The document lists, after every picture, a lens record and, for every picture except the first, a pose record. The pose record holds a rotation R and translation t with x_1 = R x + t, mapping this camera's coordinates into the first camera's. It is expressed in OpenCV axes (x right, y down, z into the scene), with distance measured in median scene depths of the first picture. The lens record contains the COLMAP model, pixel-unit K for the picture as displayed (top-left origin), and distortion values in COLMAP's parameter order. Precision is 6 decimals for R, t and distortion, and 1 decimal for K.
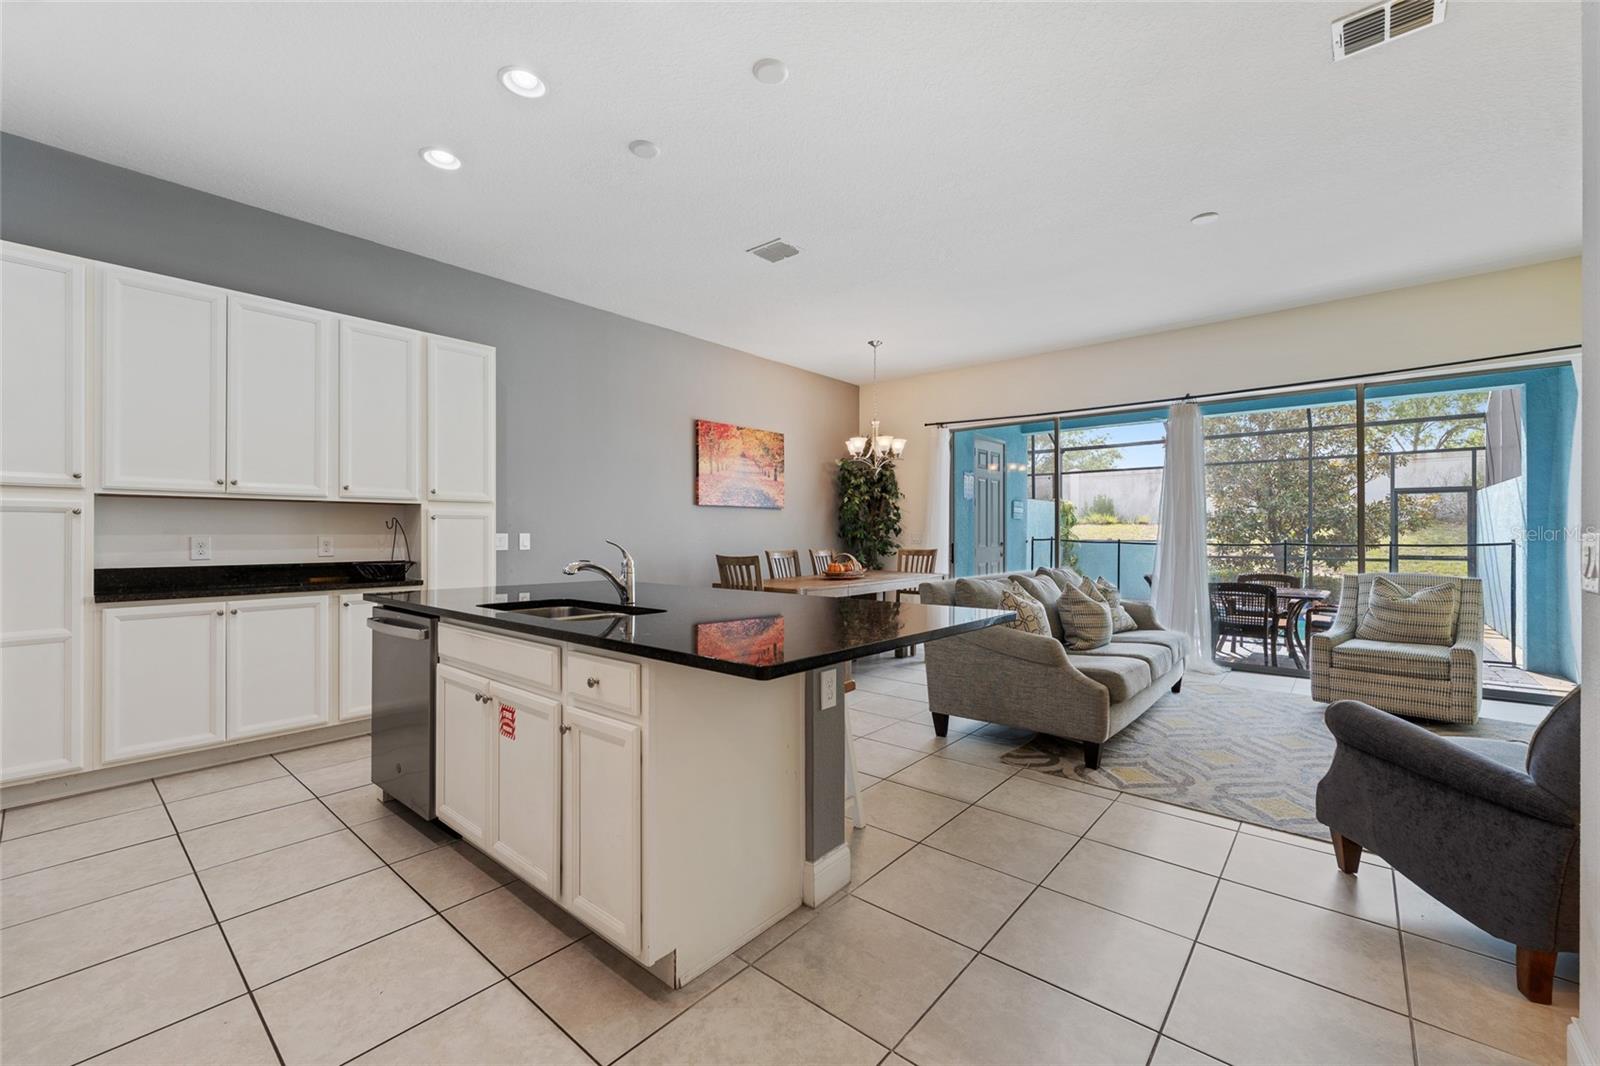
lens RADIAL K [[651.7, 0, 797.4], [0, 651.7, 529.1], [0, 0, 1]] dist [0.000033, 0.000088]
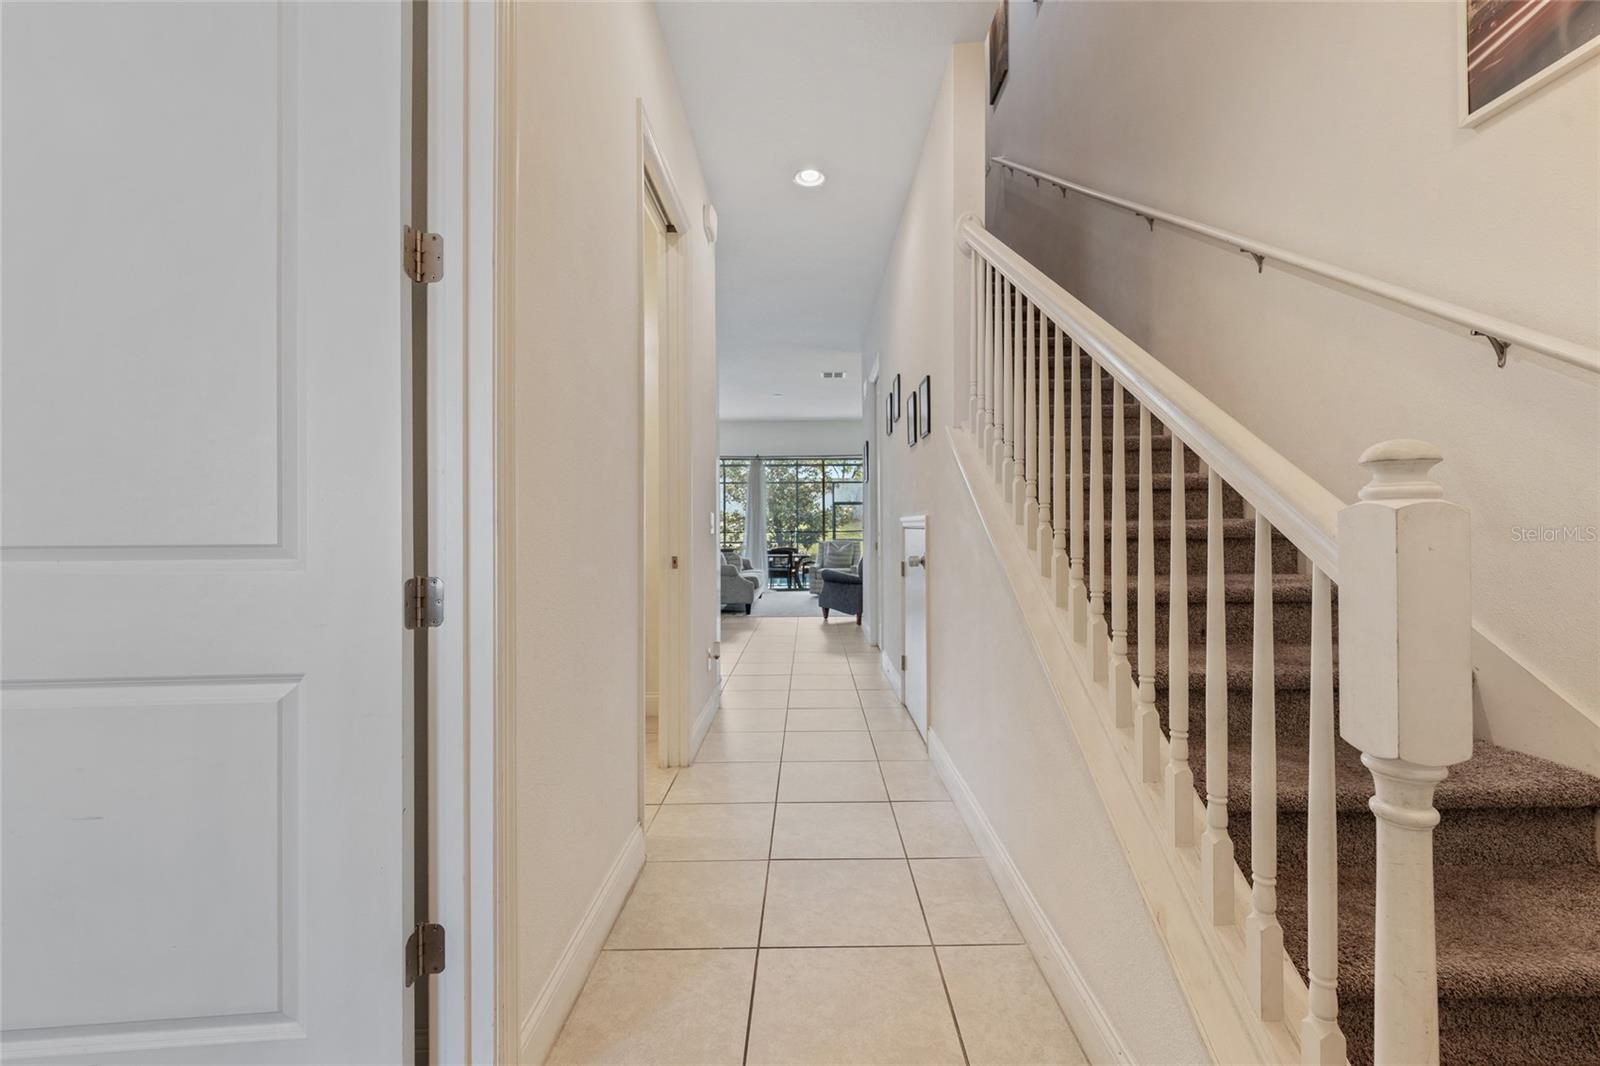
lens RADIAL K [[651.7, 0, 803.6], [0, 651.7, 528.8], [0, 0, 1]] dist [0.000033, 0.000088]
pose [[0.767787, -0.004524, 0.640689, -0.477846], [0.003556, 0.999990, 0.002800, 0.011204], [-0.640695, 0.000129, 0.767795, -0.516987]]
